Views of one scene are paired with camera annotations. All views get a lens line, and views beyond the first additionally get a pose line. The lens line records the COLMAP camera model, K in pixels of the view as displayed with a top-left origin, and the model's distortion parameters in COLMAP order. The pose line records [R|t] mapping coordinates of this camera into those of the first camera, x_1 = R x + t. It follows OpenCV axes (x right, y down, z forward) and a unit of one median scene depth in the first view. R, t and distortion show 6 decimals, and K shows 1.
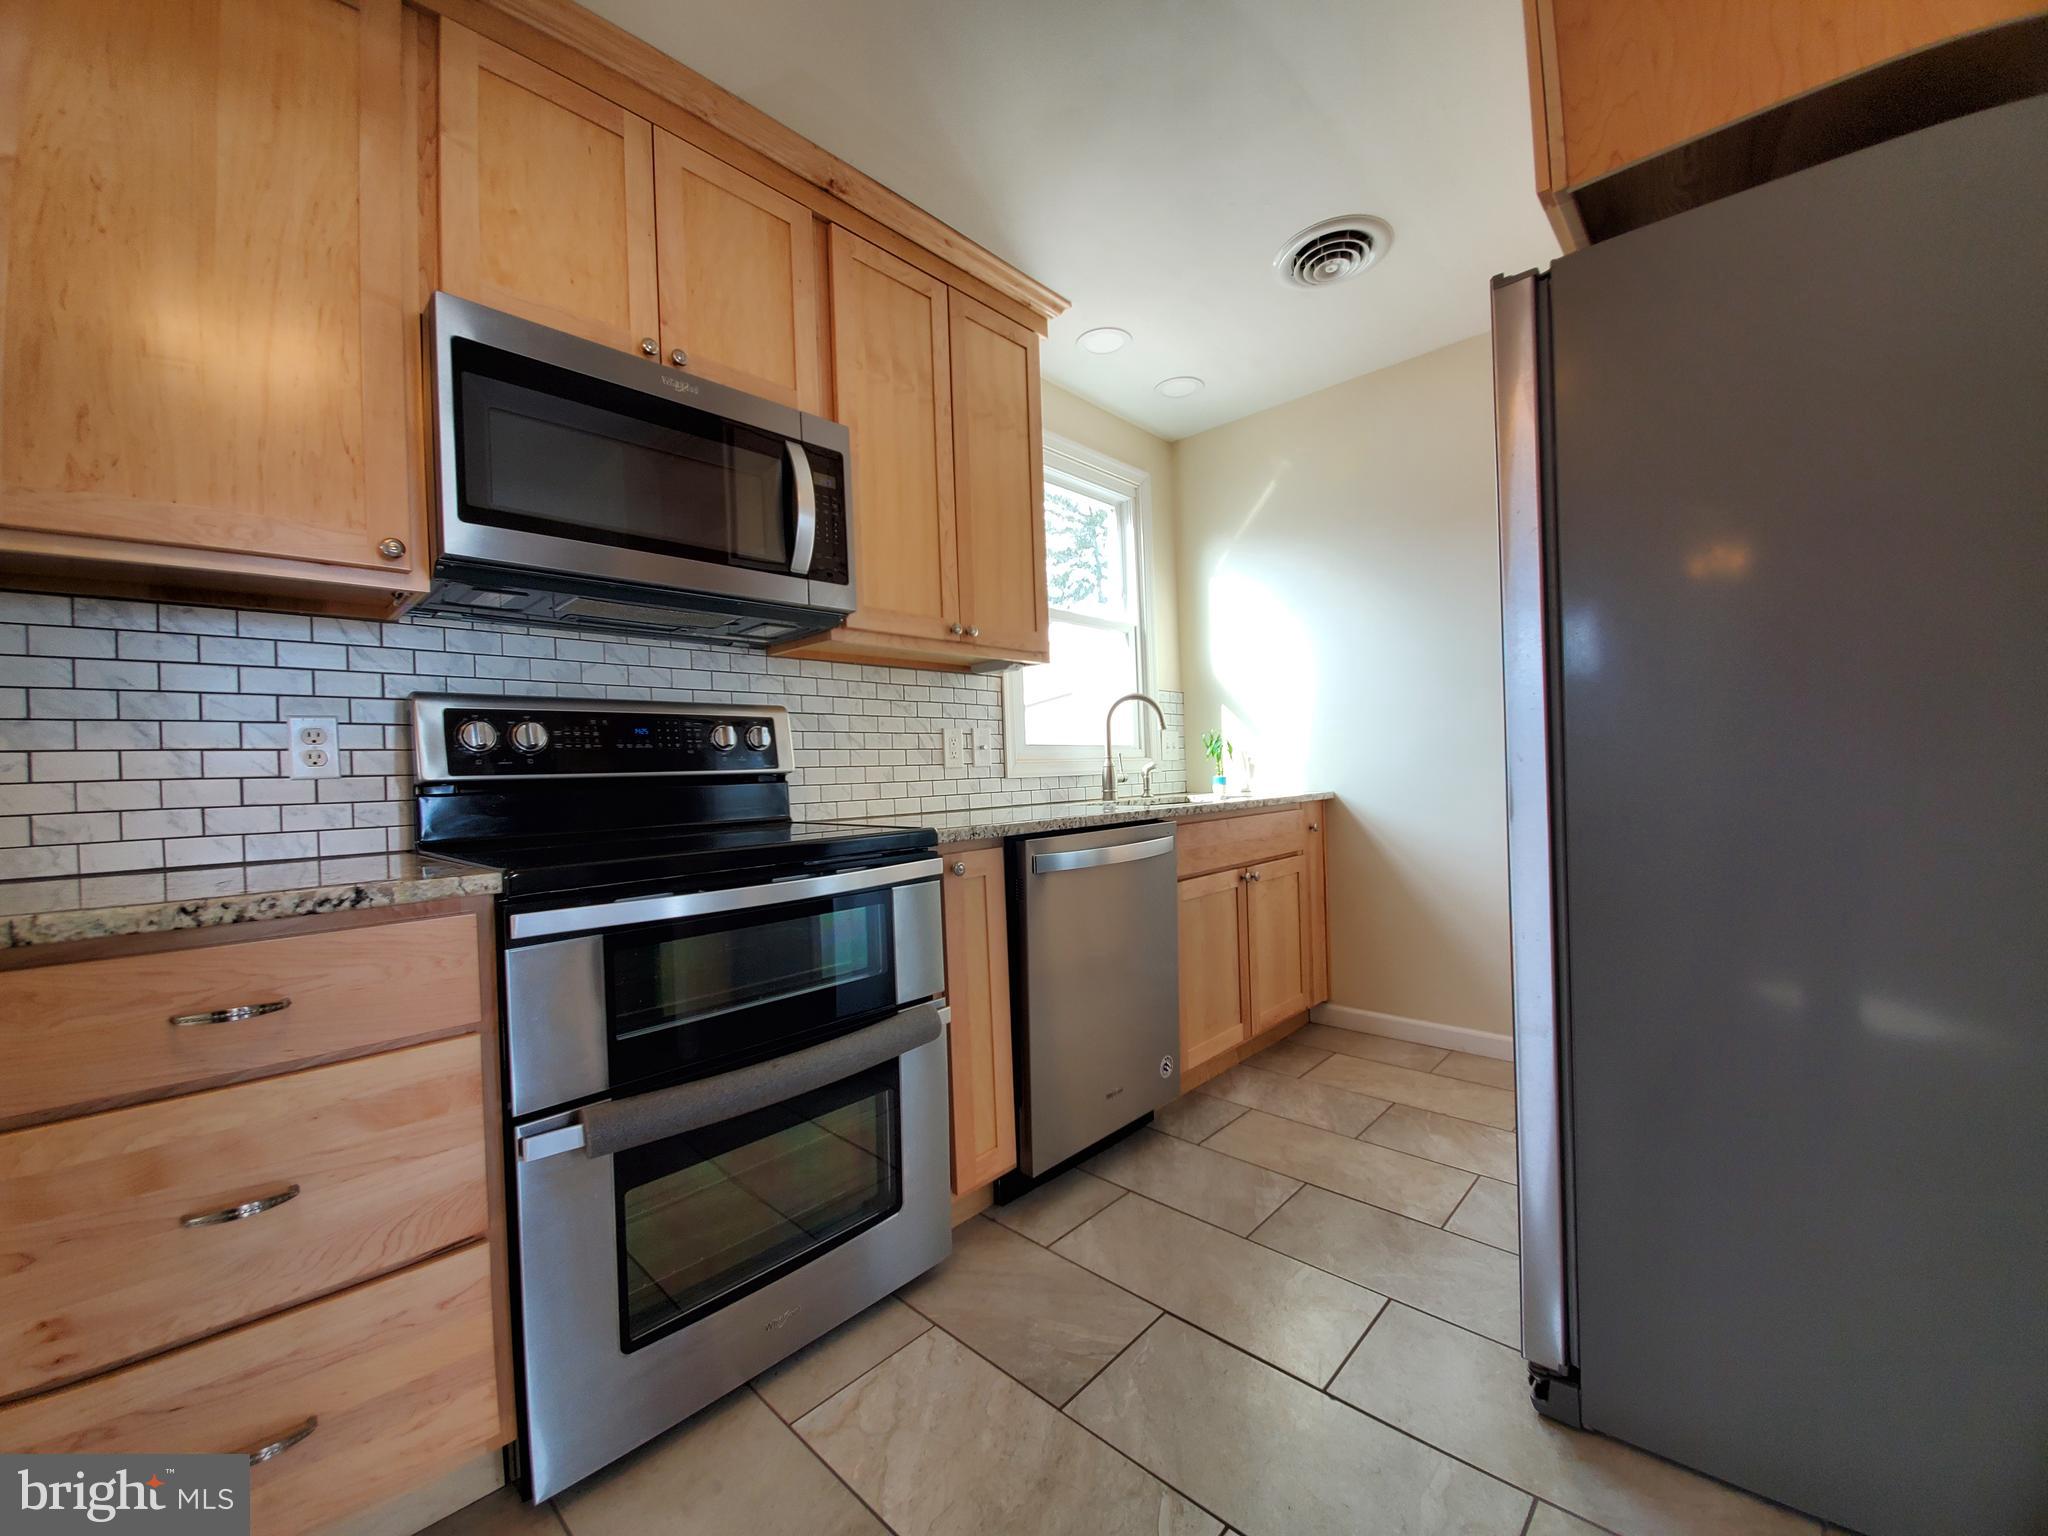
lens RADIAL K [[801.4, 0, 1027.1], [0, 801.4, 777.5], [0, 0, 1]] dist [0.008697, -0.012054]
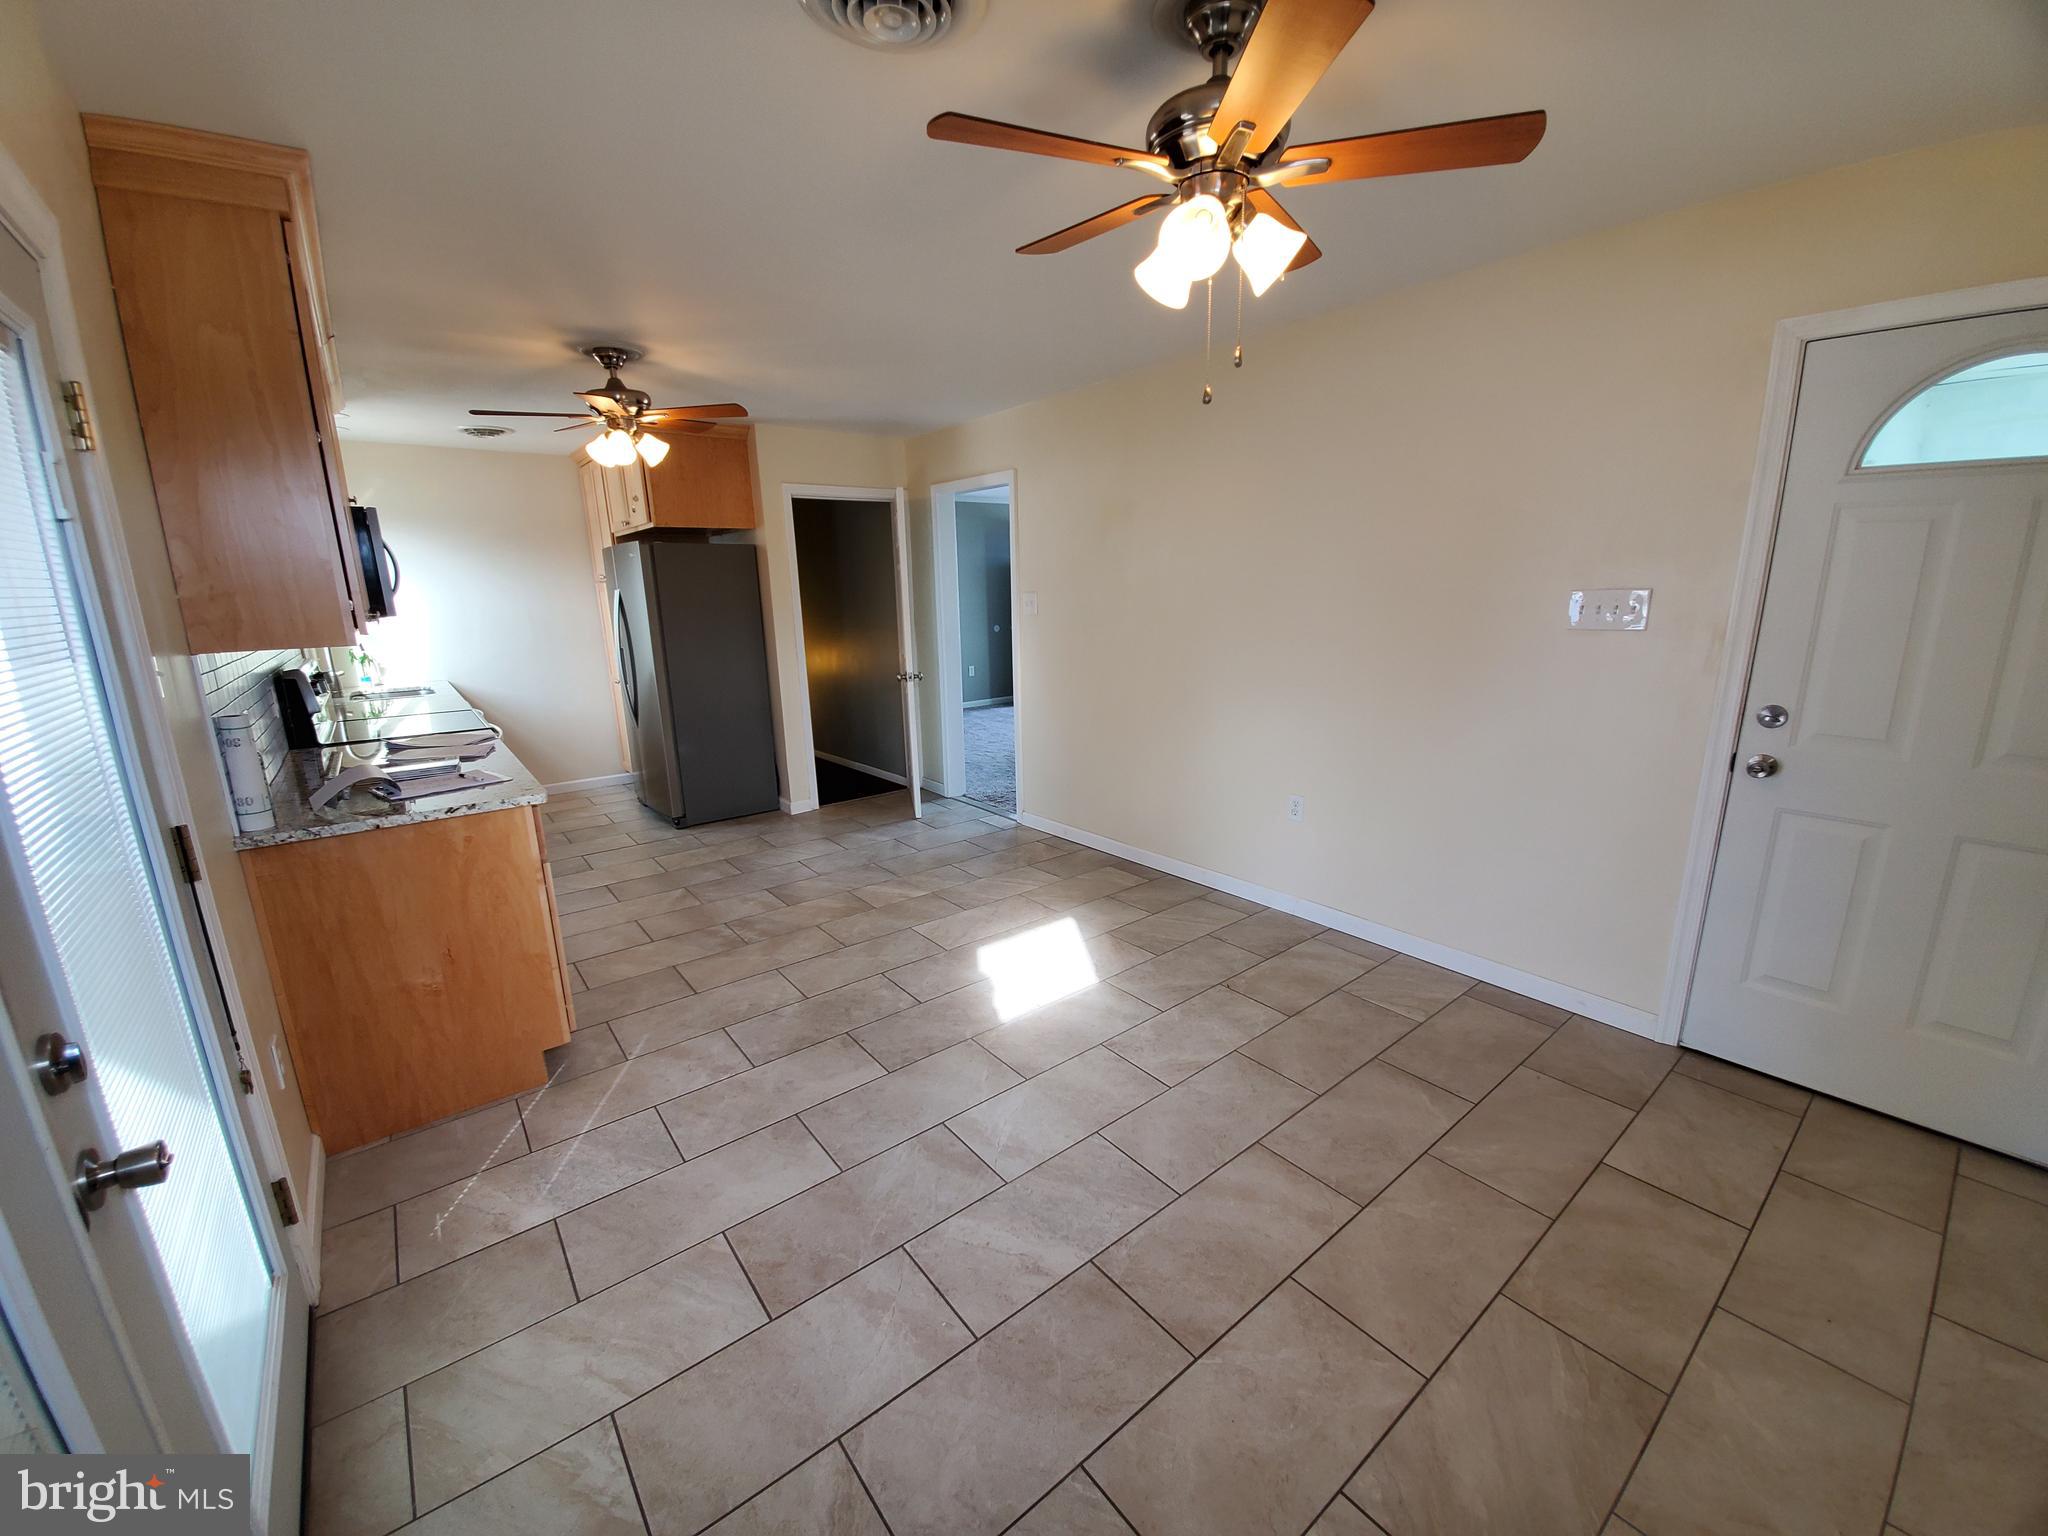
lens RADIAL K [[801.4, 0, 1032.5], [0, 801.4, 771.4], [0, 0, 1]] dist [0.008697, -0.012054]
pose [[0.136193, -0.191200, 0.972057, -2.119943], [0.022743, 0.981544, 0.189879, -0.160295], [-0.990421, -0.003753, 0.138027, -0.944708]]
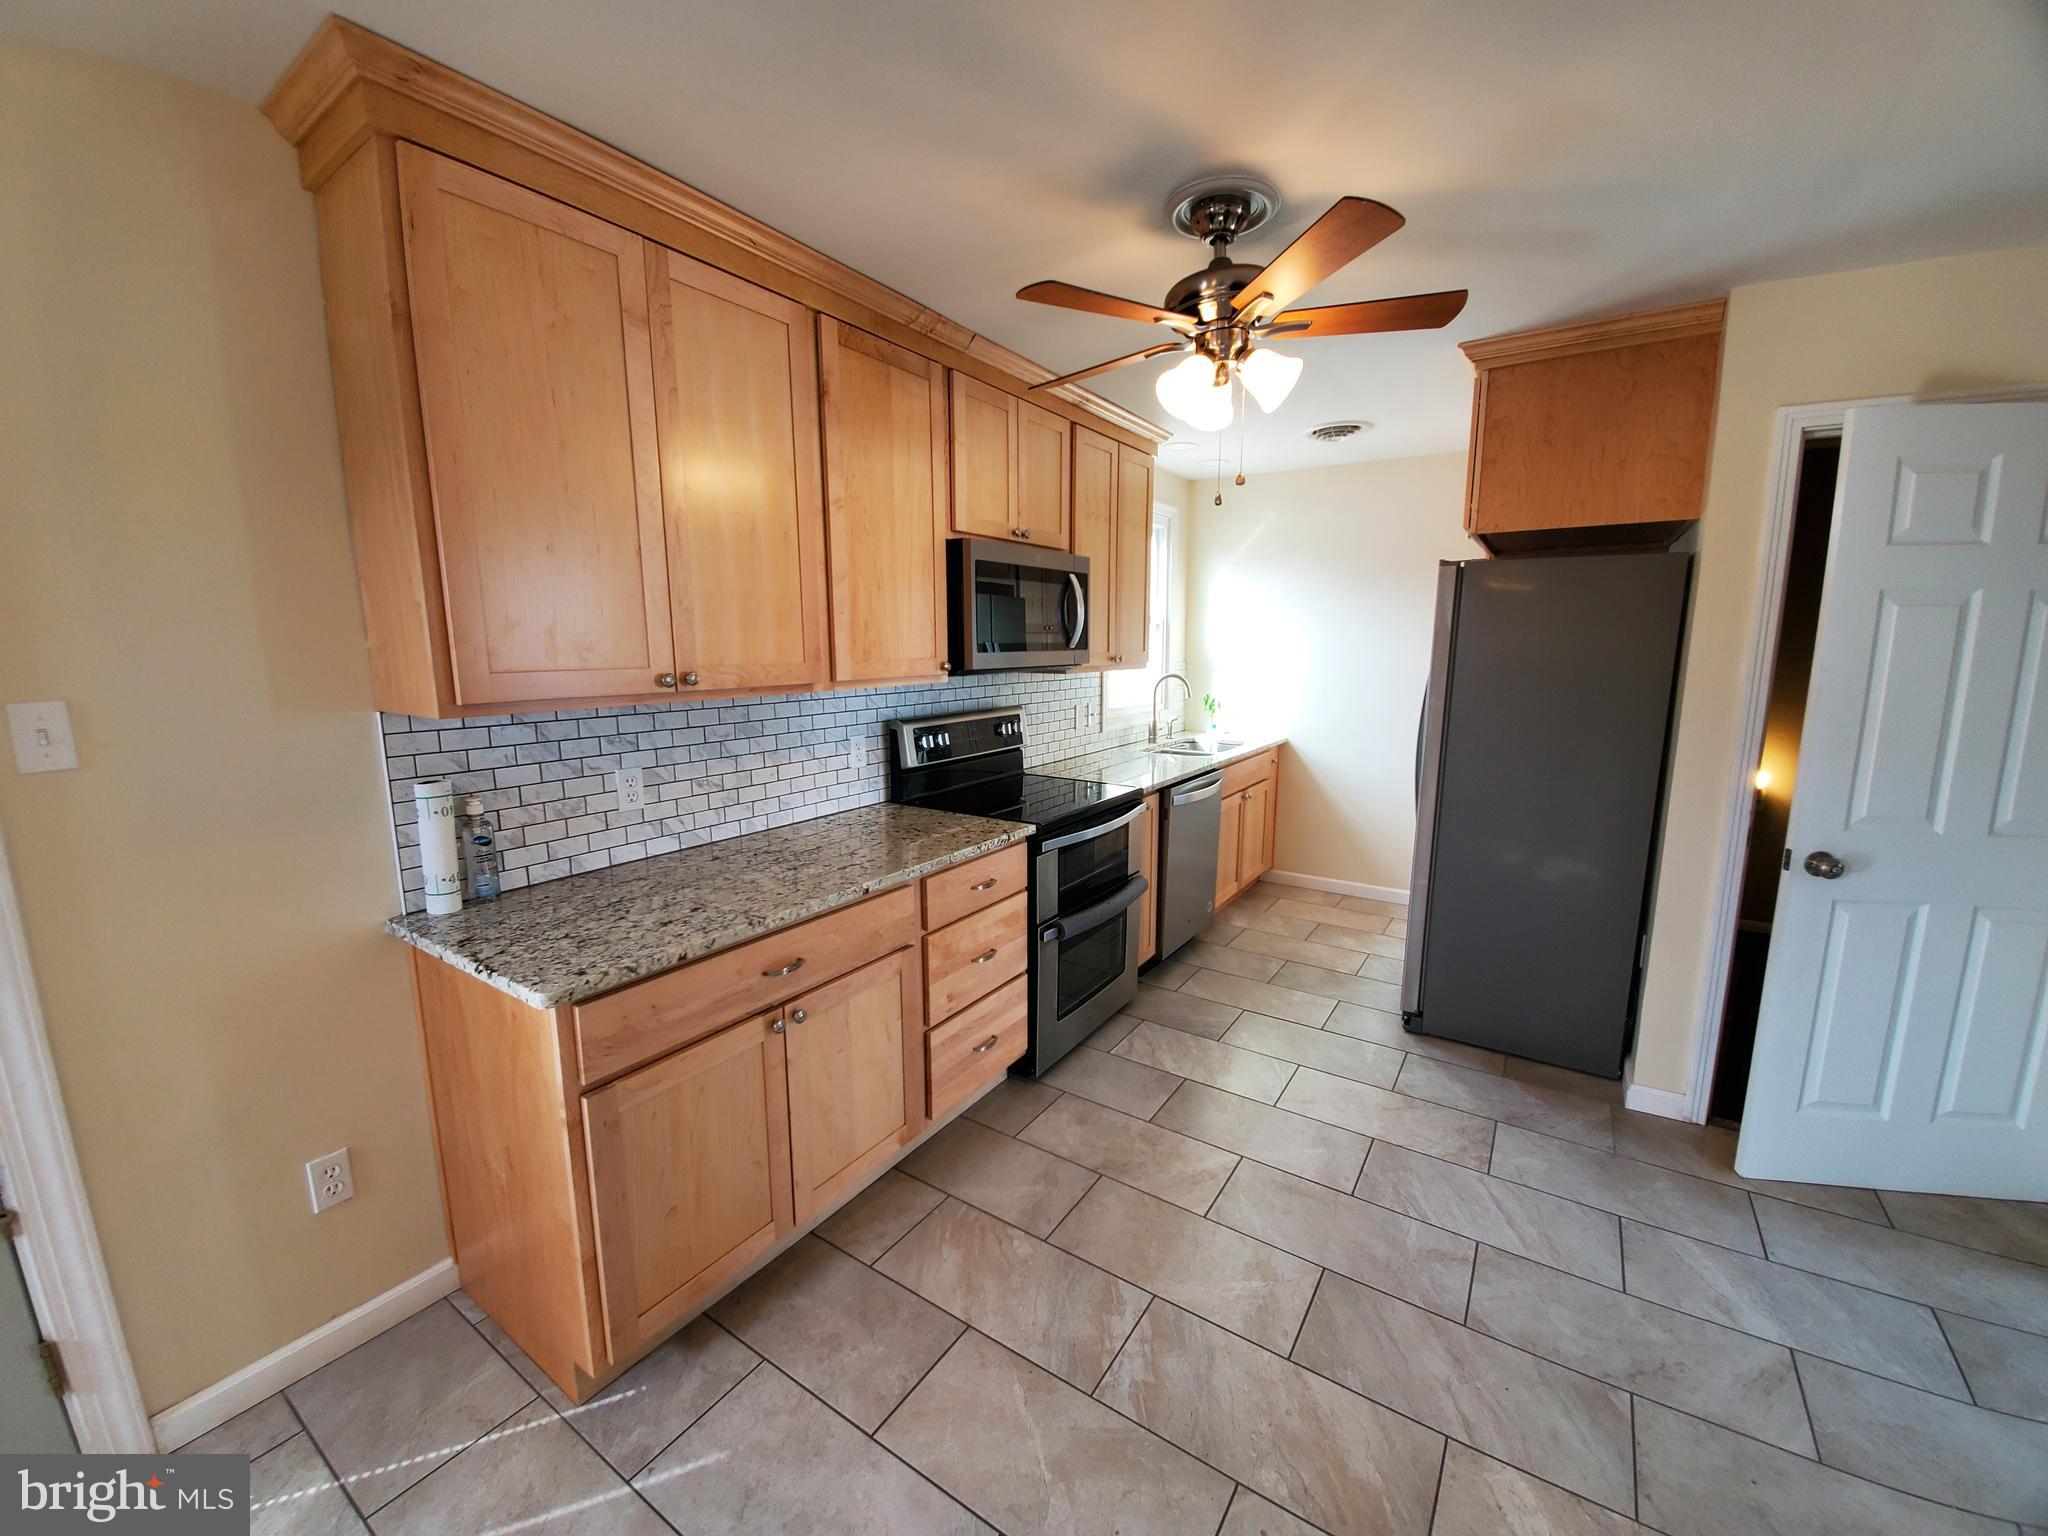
lens RADIAL K [[801.4, 0, 1029.5], [0, 801.4, 776.4], [0, 0, 1]] dist [0.008697, -0.012054]
pose [[0.984432, 0.003661, 0.175729, -0.663932], [-0.031750, 0.987041, 0.157299, -0.236904], [-0.172876, -0.160429, 0.971790, -0.765371]]
